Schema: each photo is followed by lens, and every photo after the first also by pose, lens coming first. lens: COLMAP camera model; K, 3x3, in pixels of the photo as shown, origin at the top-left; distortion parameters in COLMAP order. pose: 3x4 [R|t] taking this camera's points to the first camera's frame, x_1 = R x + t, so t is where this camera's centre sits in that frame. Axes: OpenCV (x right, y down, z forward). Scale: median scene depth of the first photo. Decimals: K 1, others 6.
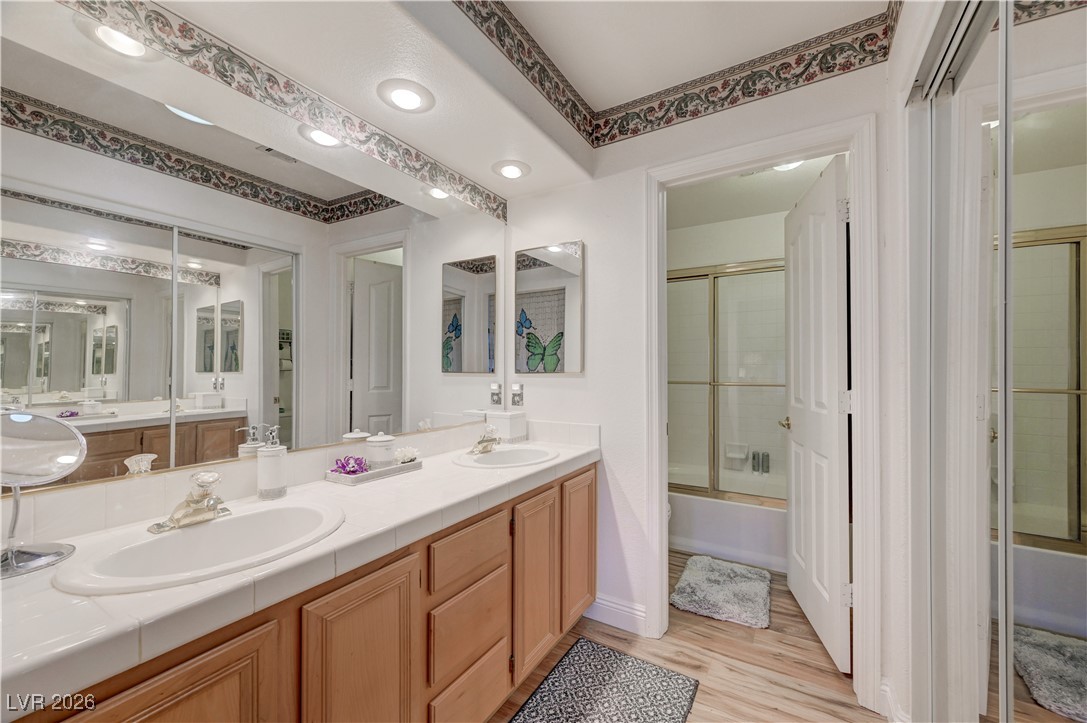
lens RADIAL K [[428.5, 0, 545.0], [0, 428.5, 360.3], [0, 0, 1]] dist [-0.002331, 0.000142]
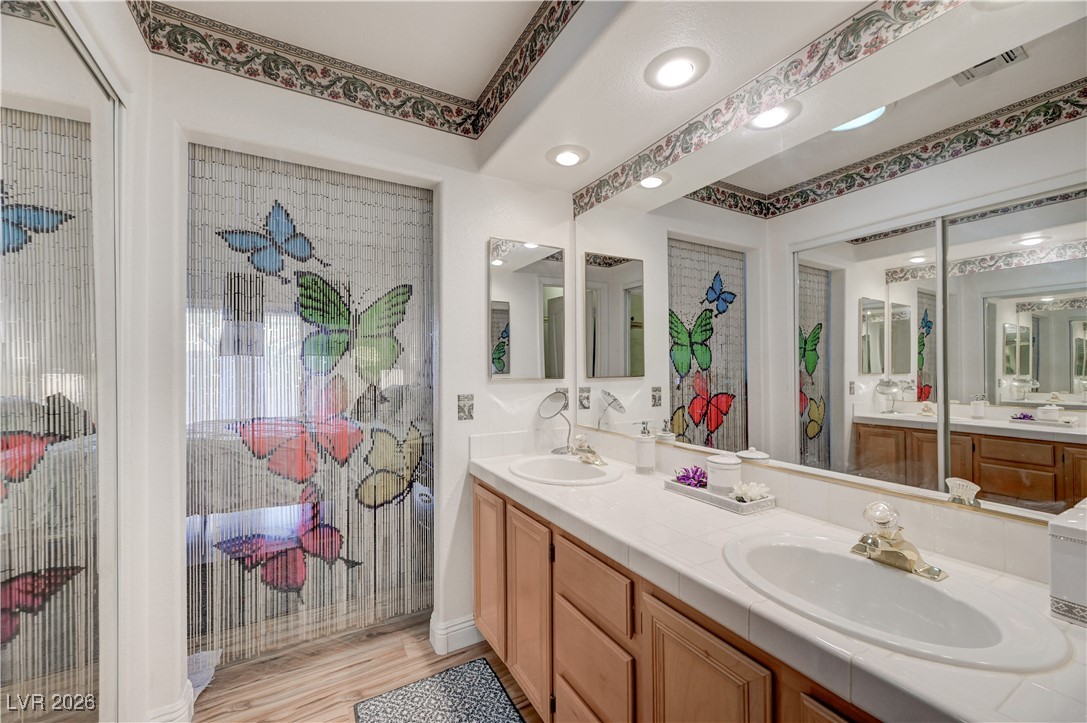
lens RADIAL K [[428.5, 0, 543.6], [0, 428.5, 368.9], [0, 0, 1]] dist [-0.002331, 0.000142]
pose [[0.484543, -0.006418, 0.874744, -0.321789], [-0.006334, 0.999921, 0.010845, 0.003000], [-0.874744, -0.010795, 0.484464, 0.194633]]
